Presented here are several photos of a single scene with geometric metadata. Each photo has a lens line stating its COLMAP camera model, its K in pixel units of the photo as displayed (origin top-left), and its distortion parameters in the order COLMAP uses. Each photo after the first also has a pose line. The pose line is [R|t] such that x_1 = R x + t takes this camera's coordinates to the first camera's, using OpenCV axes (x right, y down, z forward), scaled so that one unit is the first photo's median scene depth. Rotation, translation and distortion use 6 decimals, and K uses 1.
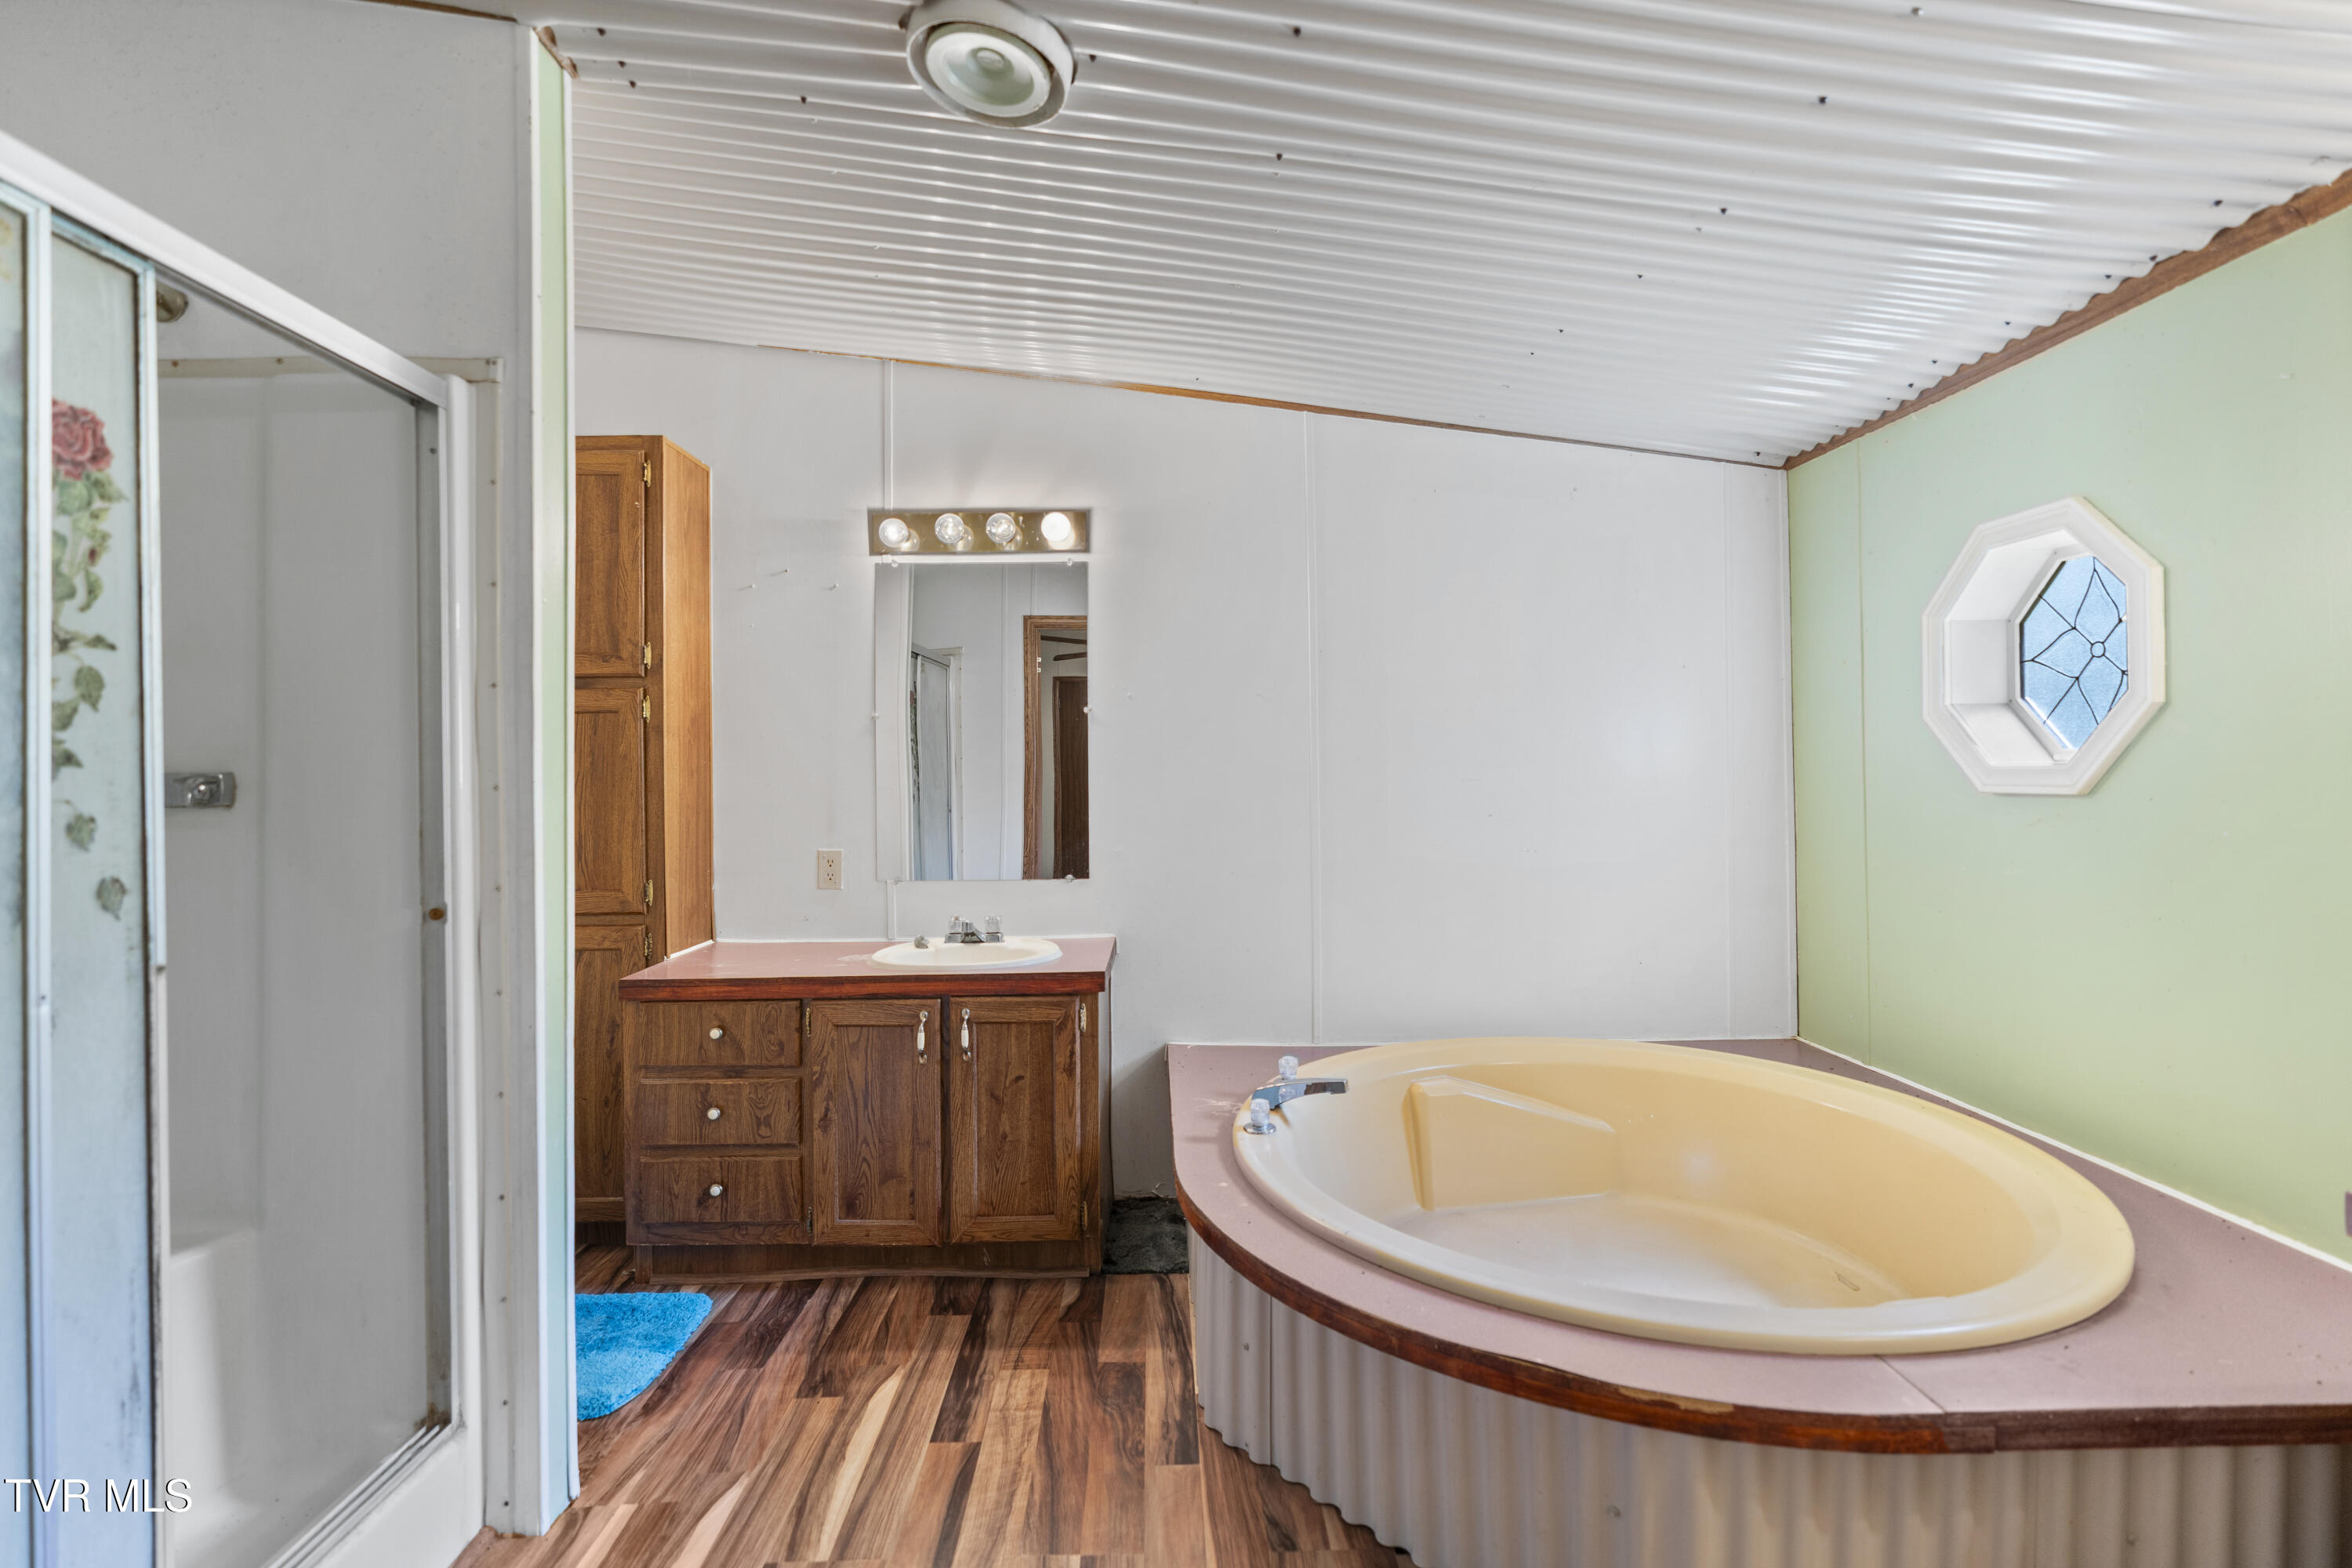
lens RADIAL K [[1075.2, 0, 1170.9], [0, 1075.2, 764.9], [0, 0, 1]] dist [-0.010645, 0.000277]
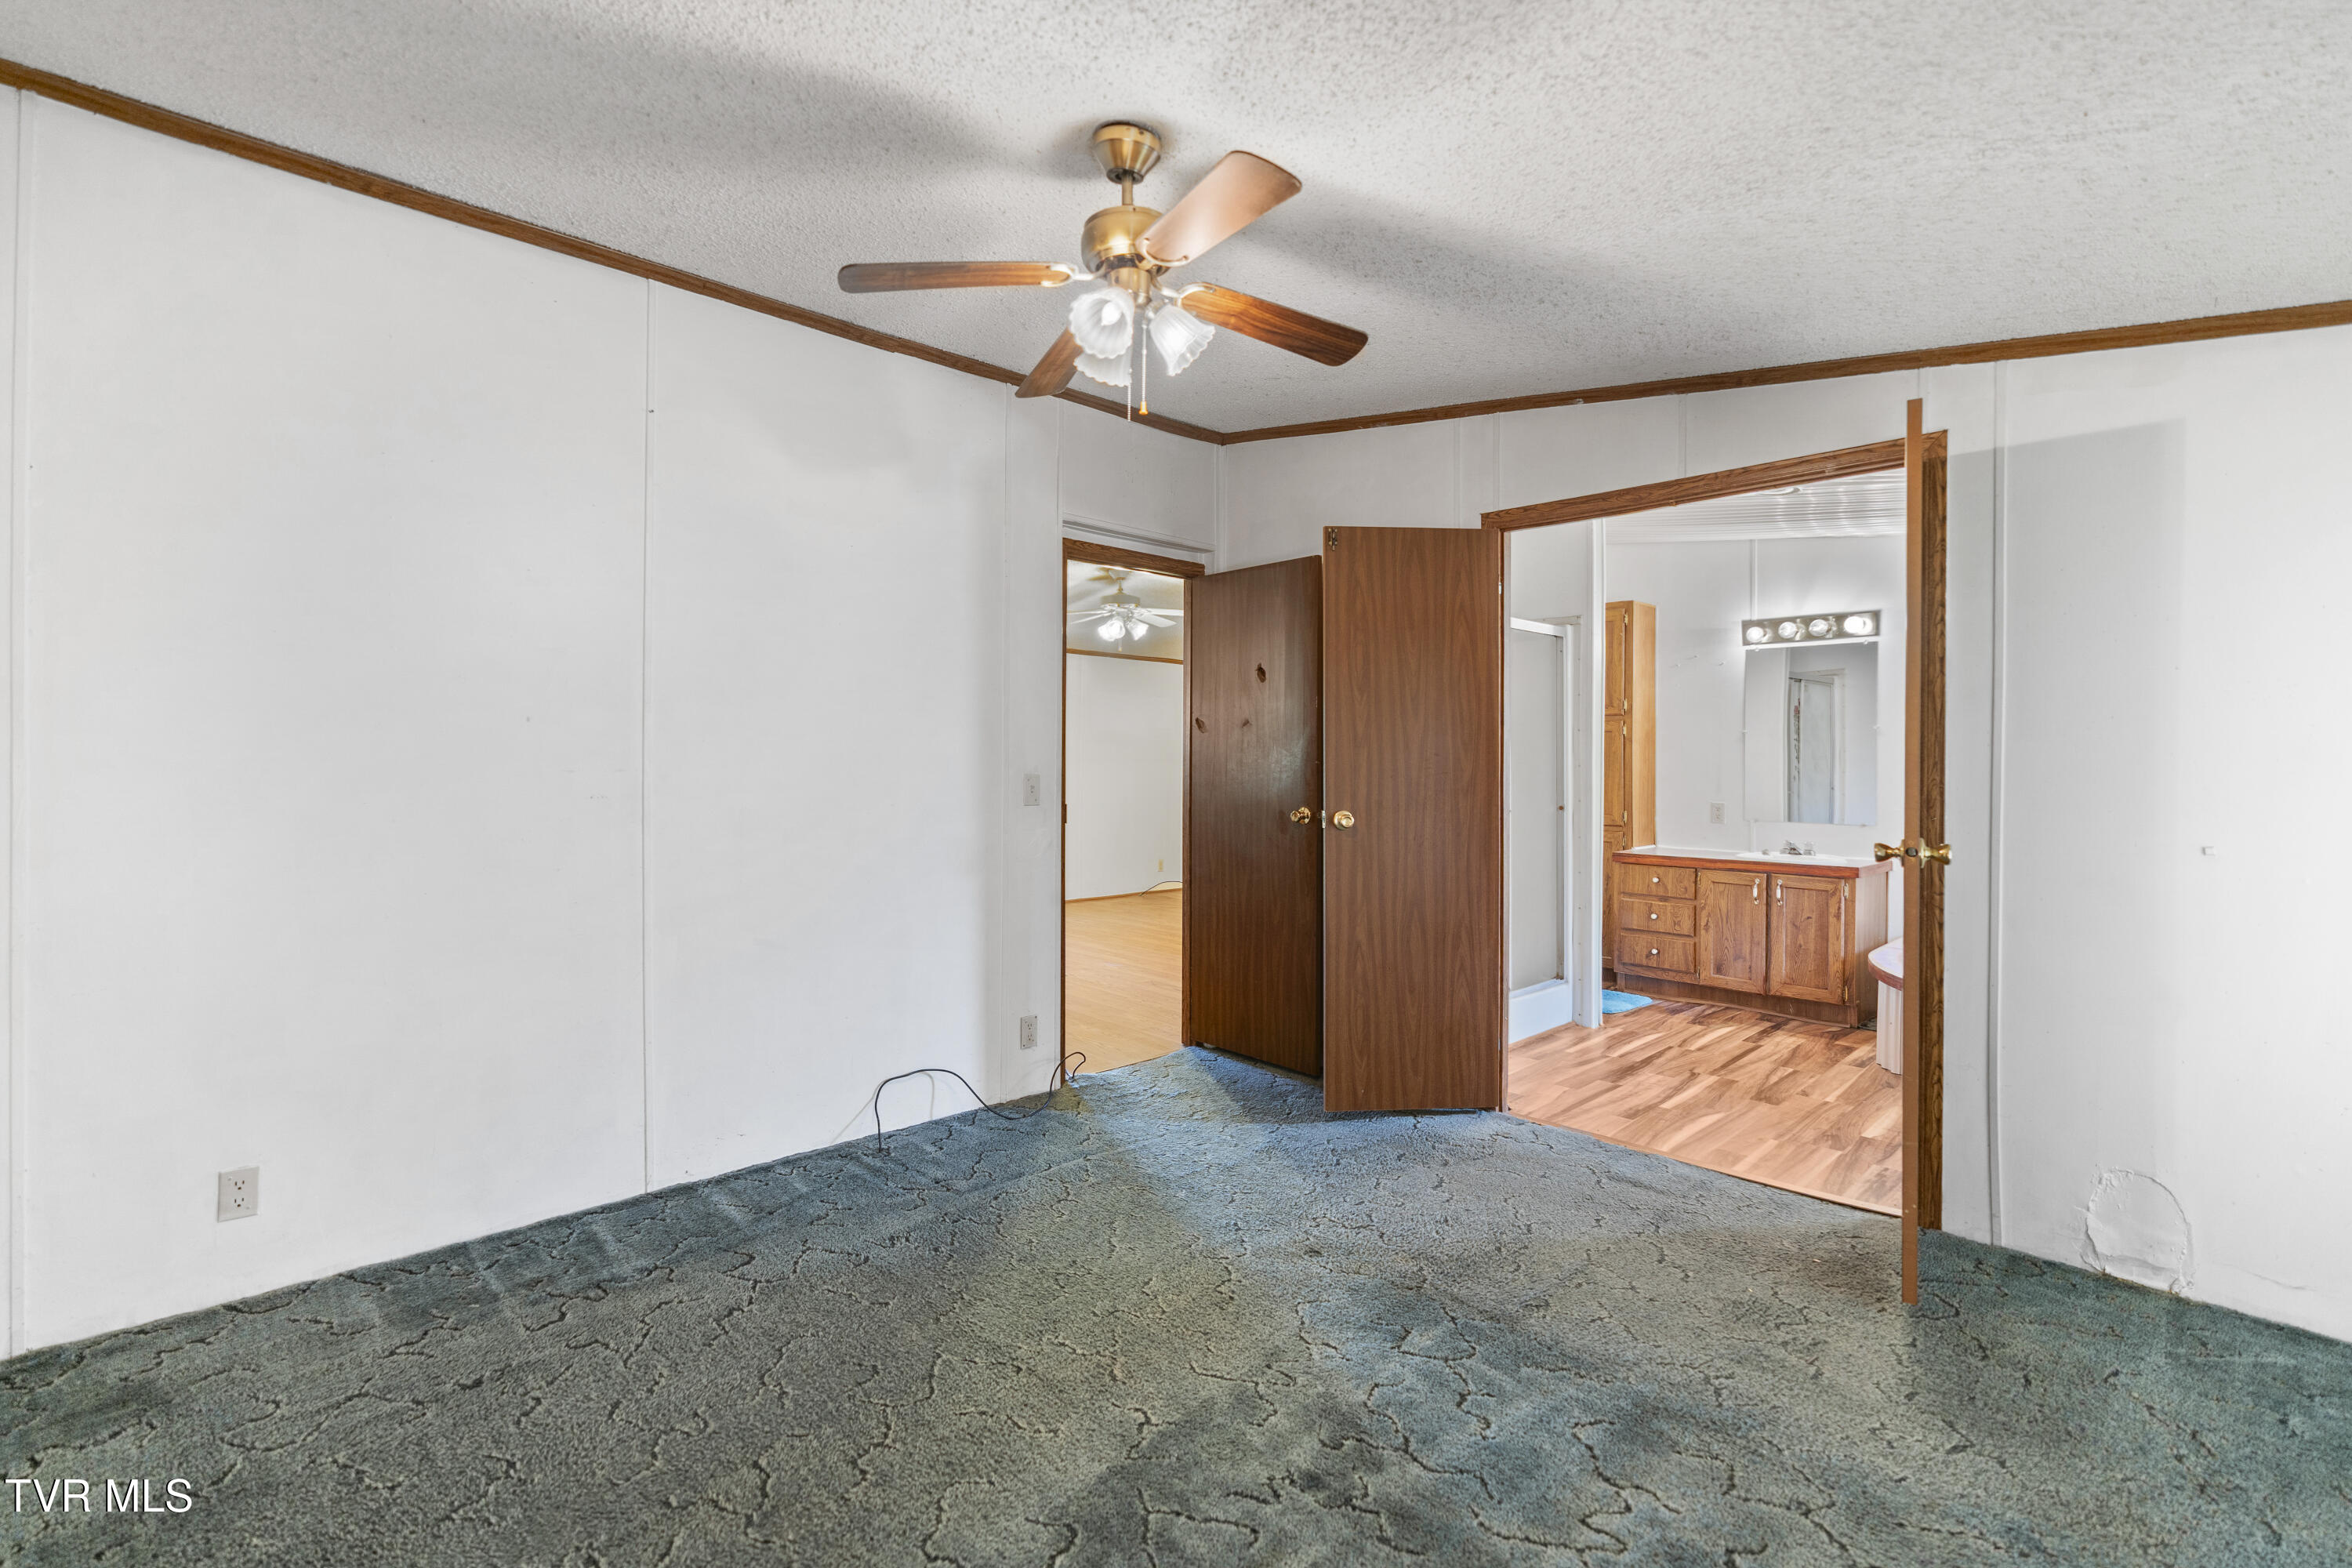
lens RADIAL K [[1075.2, 0, 1170.9], [0, 1075.2, 764.9], [0, 0, 1]] dist [-0.010645, 0.000277]
pose [[0.674208, 0.016940, -0.738347, 0.518929], [-0.006690, 0.999836, 0.016831, -0.015663], [0.738511, -0.006408, 0.674211, -1.199699]]
